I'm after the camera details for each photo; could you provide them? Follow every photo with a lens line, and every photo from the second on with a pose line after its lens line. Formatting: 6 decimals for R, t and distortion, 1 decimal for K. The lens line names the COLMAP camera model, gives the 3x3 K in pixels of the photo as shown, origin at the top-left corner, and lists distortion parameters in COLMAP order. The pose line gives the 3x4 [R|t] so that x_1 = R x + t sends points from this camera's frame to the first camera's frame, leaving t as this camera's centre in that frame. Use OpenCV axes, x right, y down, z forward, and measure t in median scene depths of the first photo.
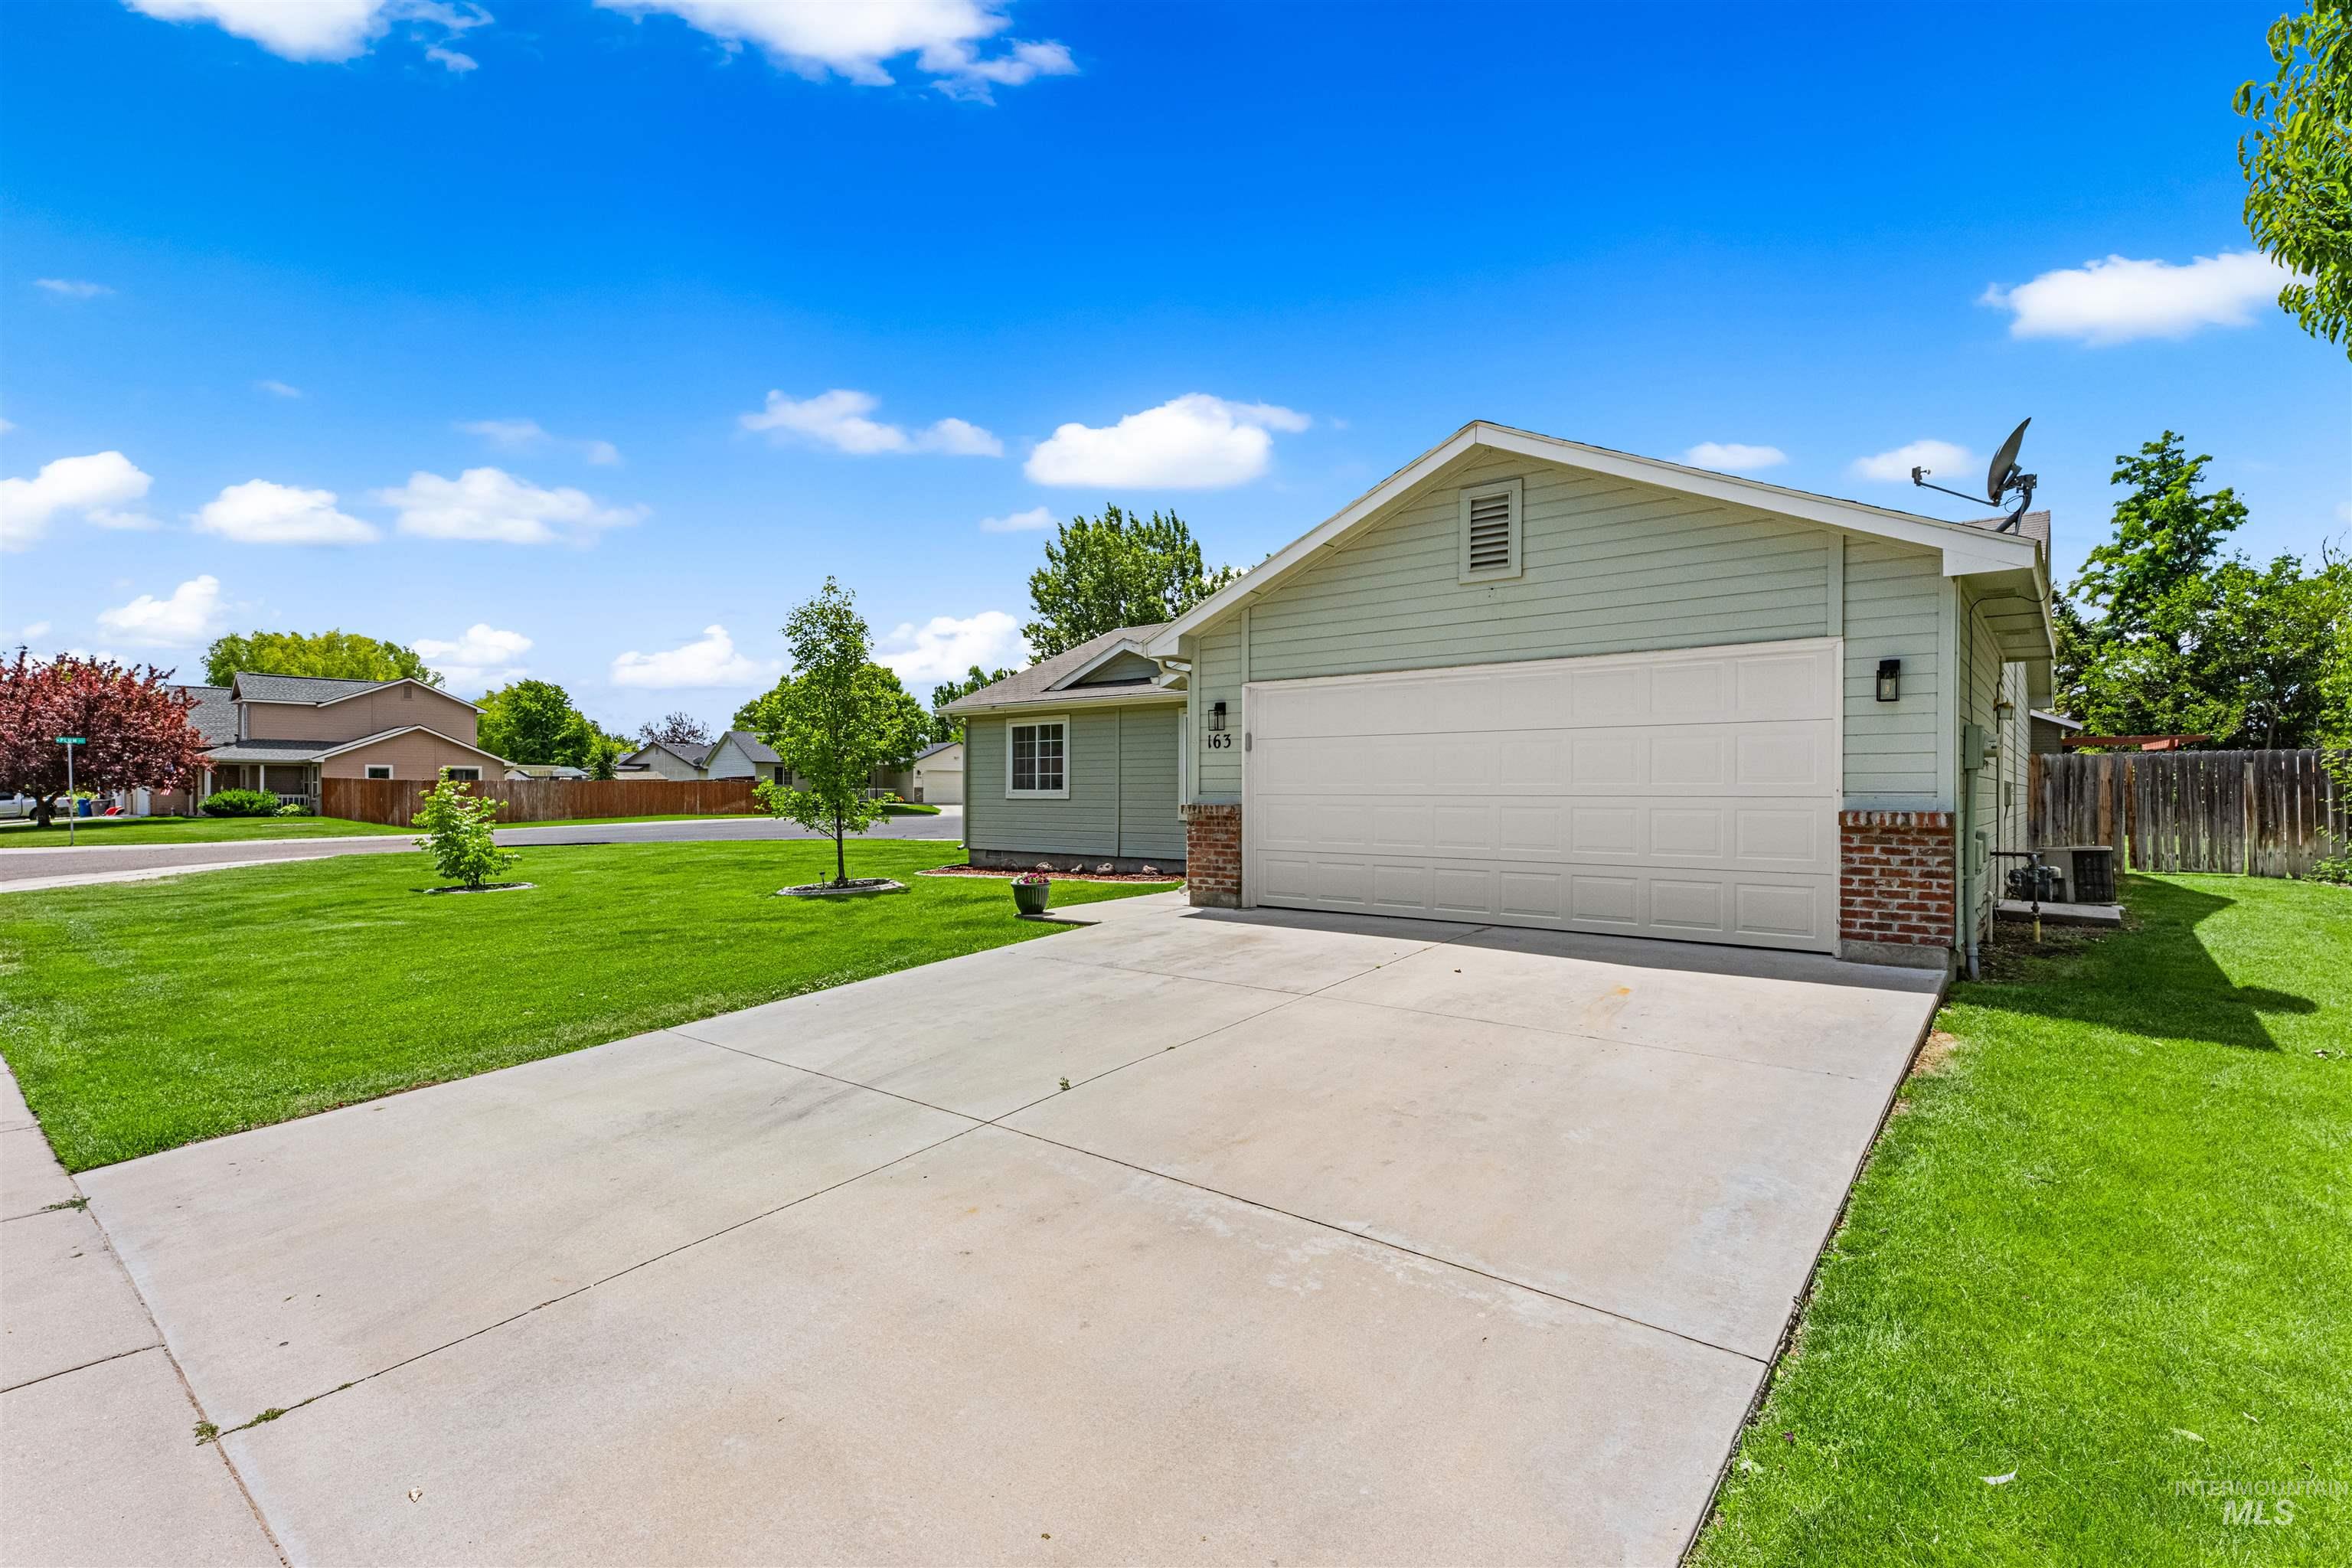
lens RADIAL K [[1100.0, 0, 1167.1], [0, 1100.0, 798.0], [0, 0, 1]] dist [0.000875, 0.000325]
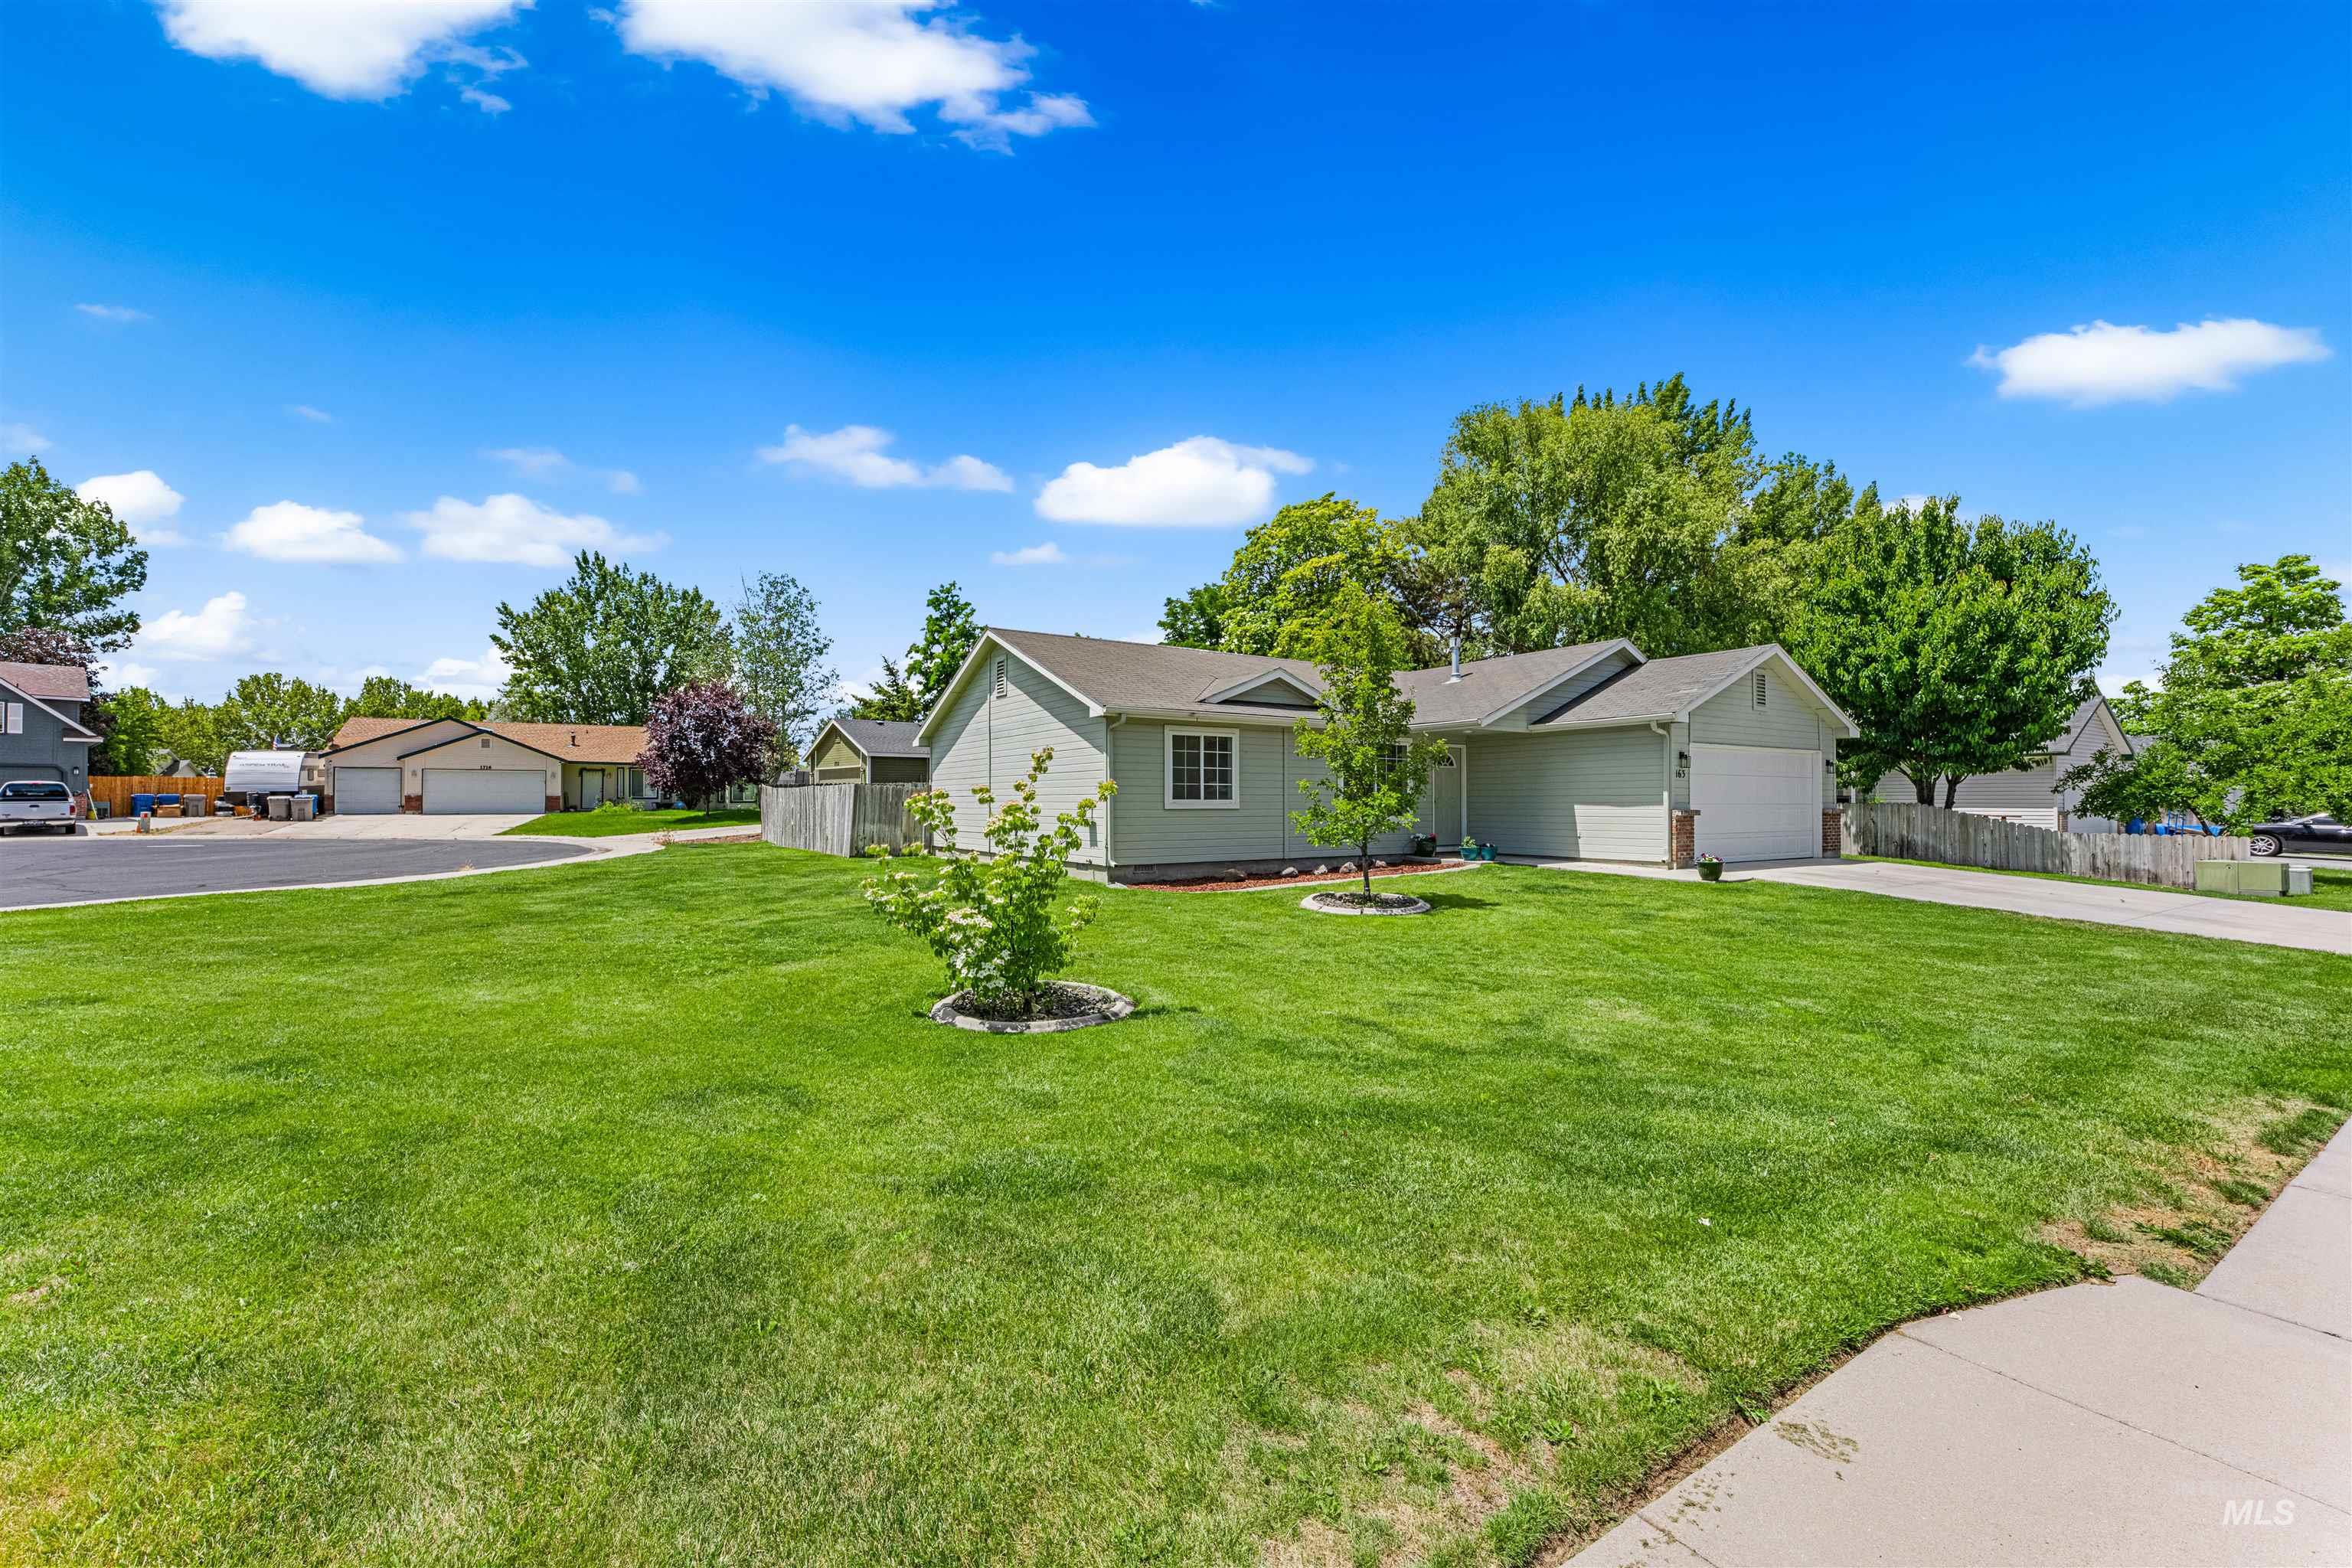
lens RADIAL K [[945.0, 0, 1162.9], [0, 945.0, 798.7], [0, 0, 1]] dist [0.001639, -0.000045]
pose [[0.306256, 0.001564, 0.951948, -0.970814], [0.004451, 0.999985, -0.003075, -0.006127], [-0.951939, 0.005179, 0.306244, 0.782501]]
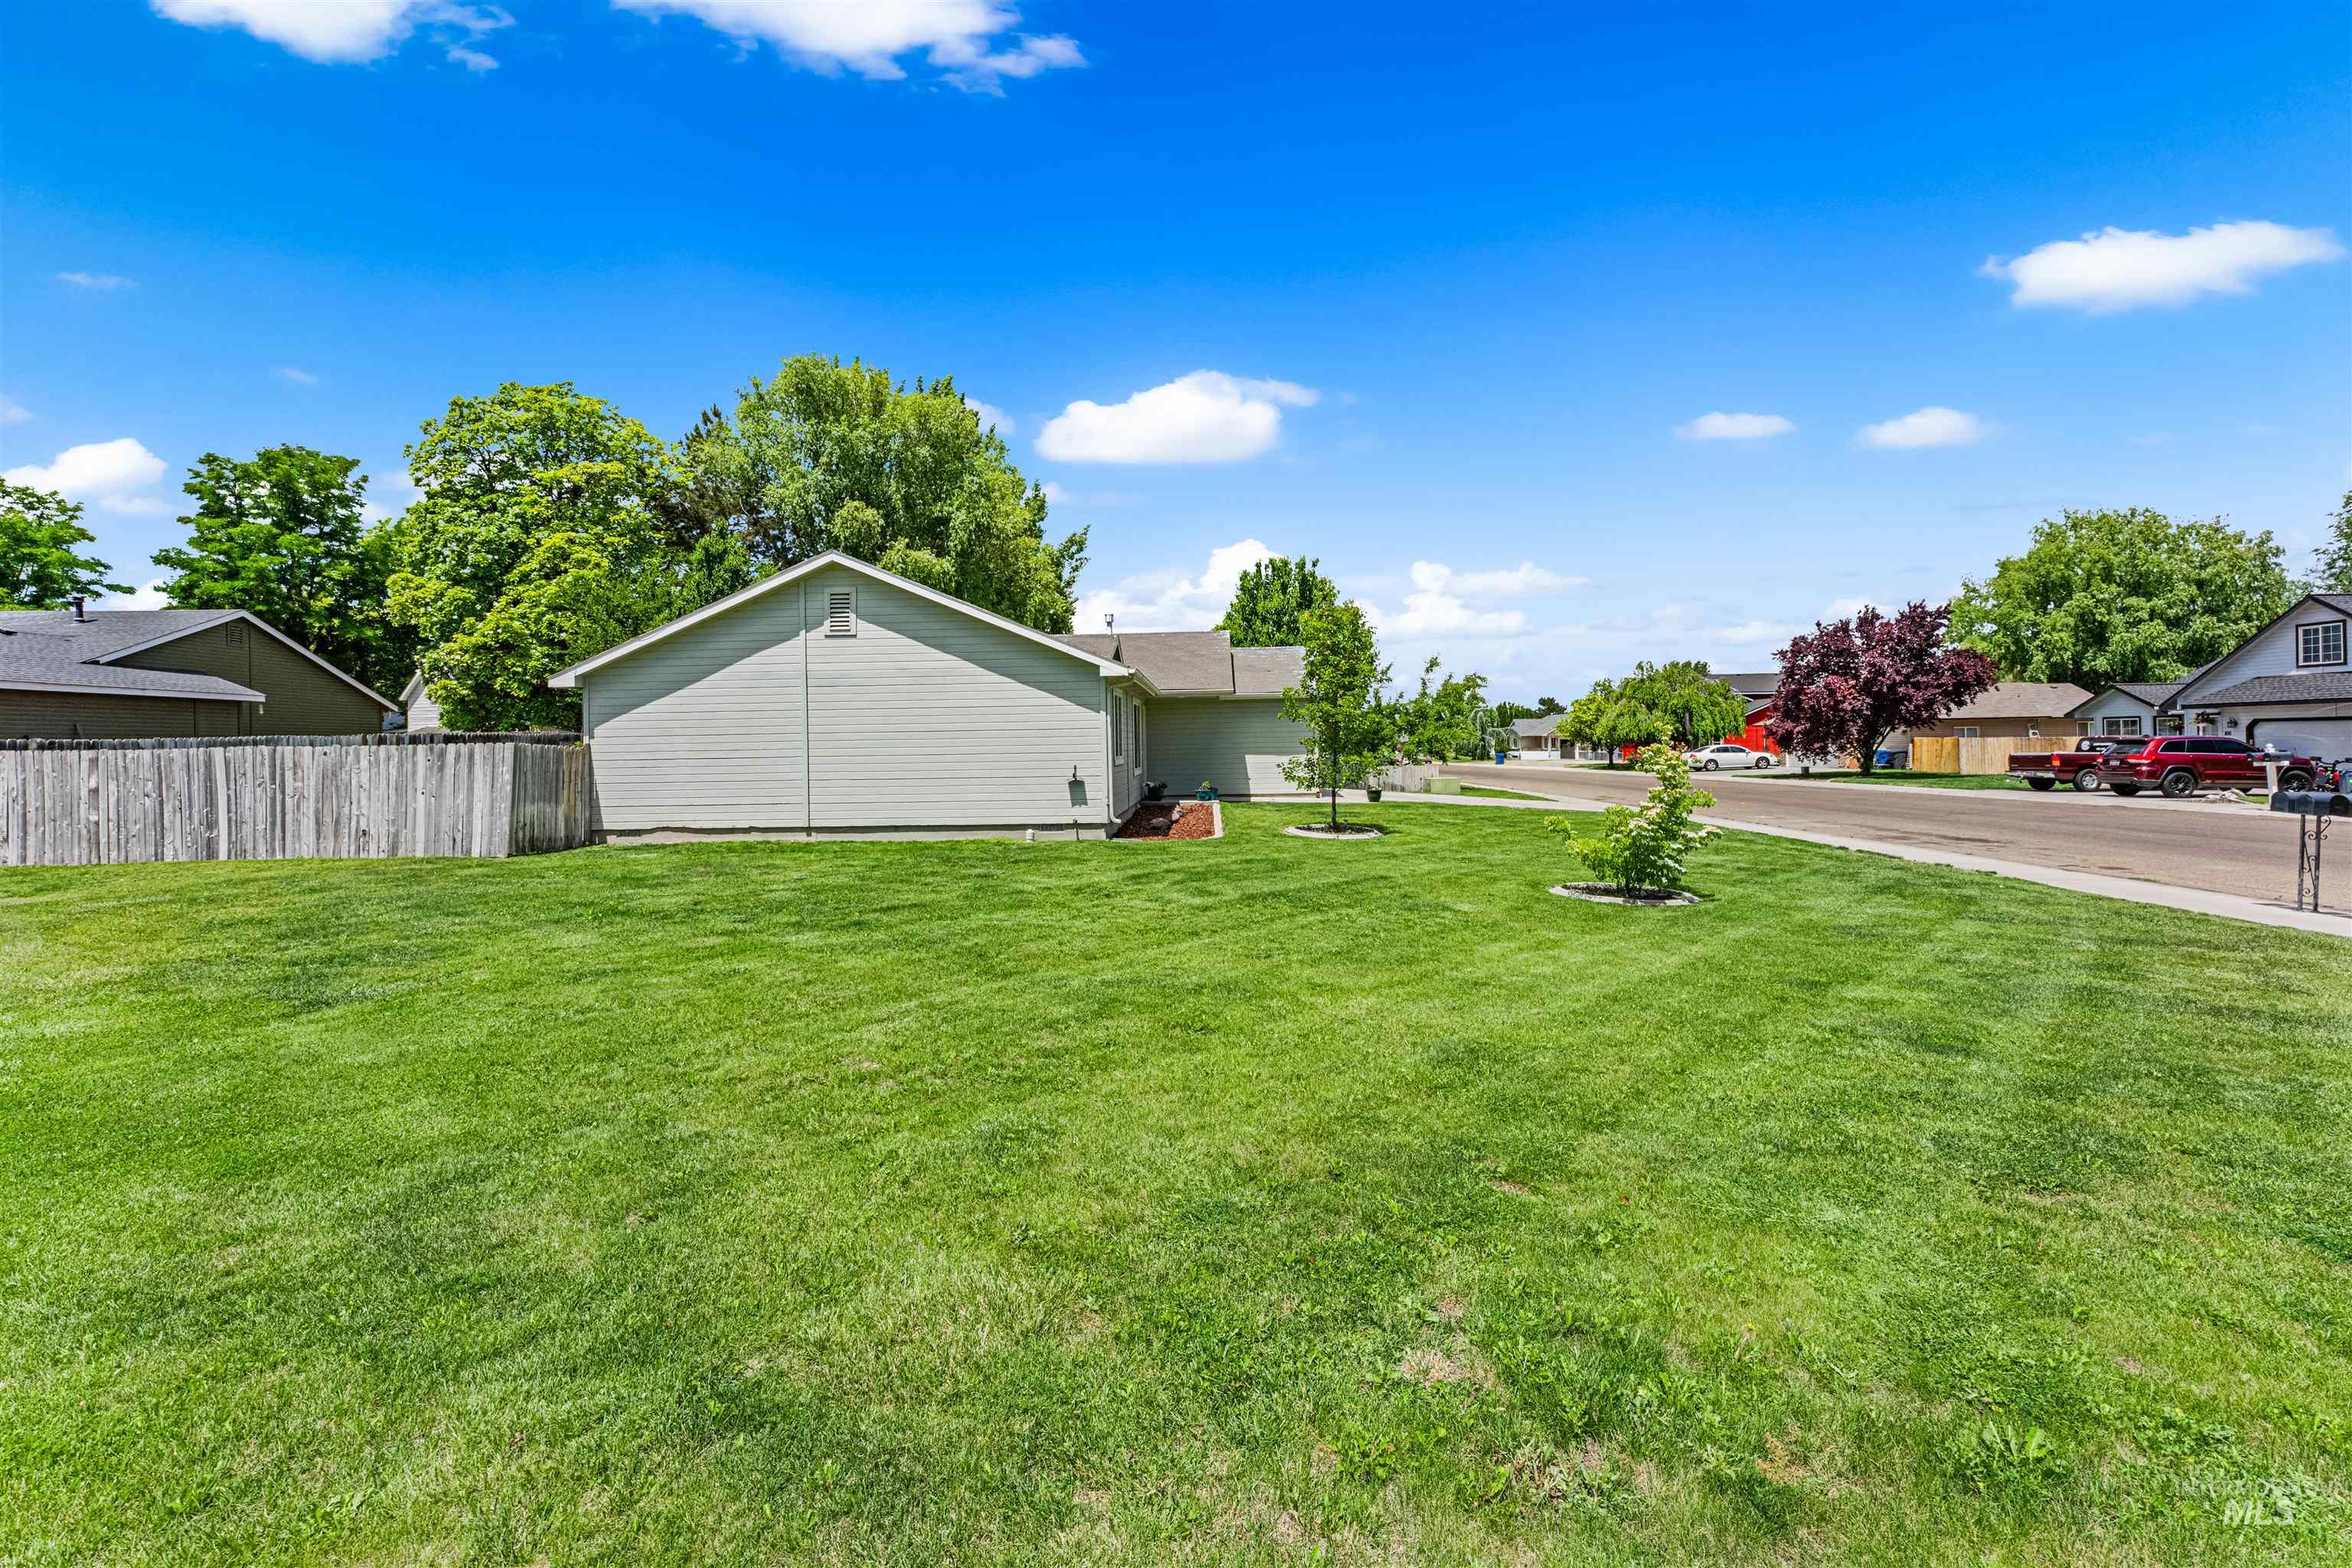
lens RADIAL K [[977.0, 0, 1184.1], [0, 977.0, 738.0], [0, 0, 1]] dist [-0.000681, -0.000185]
pose [[-0.610511, 0.013107, 0.791899, -0.926285], [0.018589, 0.999825, -0.002217, -0.022170], [-0.791790, 0.013368, -0.610648, 1.557542]]
